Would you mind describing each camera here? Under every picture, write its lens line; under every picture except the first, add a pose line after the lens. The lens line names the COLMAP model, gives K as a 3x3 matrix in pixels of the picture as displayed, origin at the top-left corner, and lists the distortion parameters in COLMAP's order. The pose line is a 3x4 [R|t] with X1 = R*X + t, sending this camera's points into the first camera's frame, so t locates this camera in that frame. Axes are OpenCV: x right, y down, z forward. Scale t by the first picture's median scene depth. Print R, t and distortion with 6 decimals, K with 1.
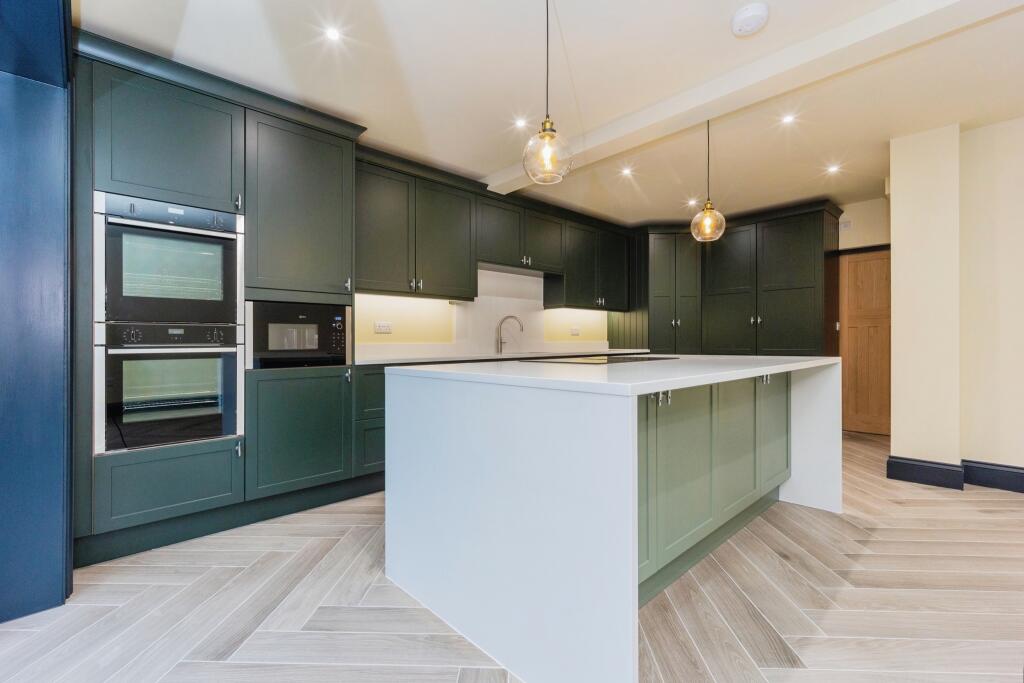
lens RADIAL K [[449.1, 0, 512.0], [0, 449.1, 341.5], [0, 0, 1]] dist [0.000914, -0.000050]
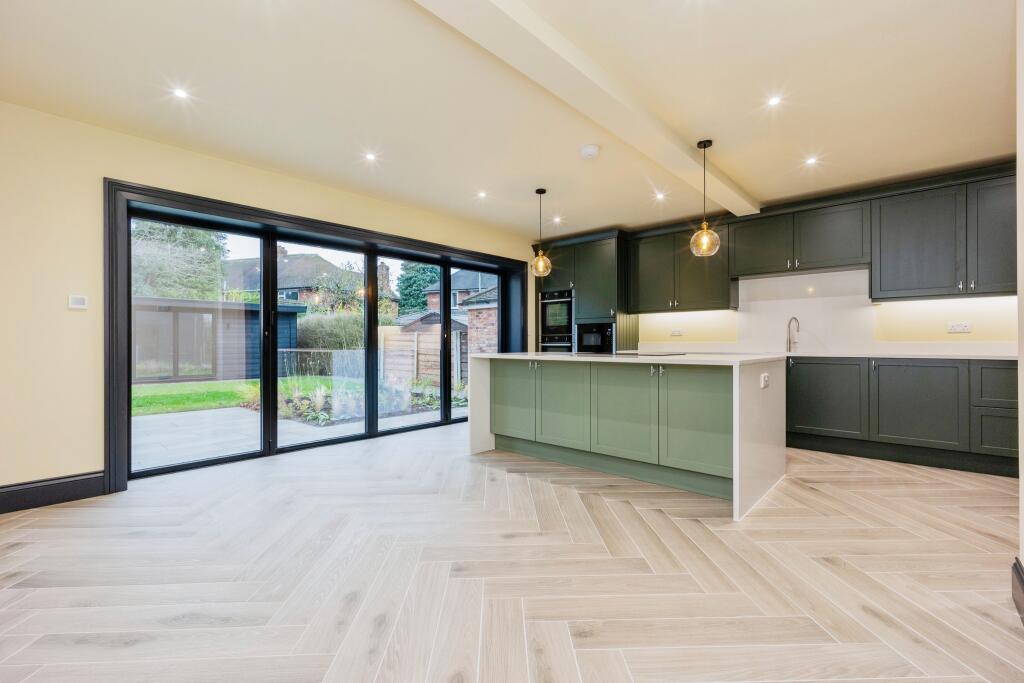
lens RADIAL K [[449.1, 0, 512.0], [0, 449.1, 341.5], [0, 0, 1]] dist [0.000914, -0.000050]
pose [[0.071754, 0.004189, -0.997414, 1.790380], [0.001015, 0.999990, 0.004273, -0.008739], [0.997422, -0.001319, 0.071749, 0.484083]]
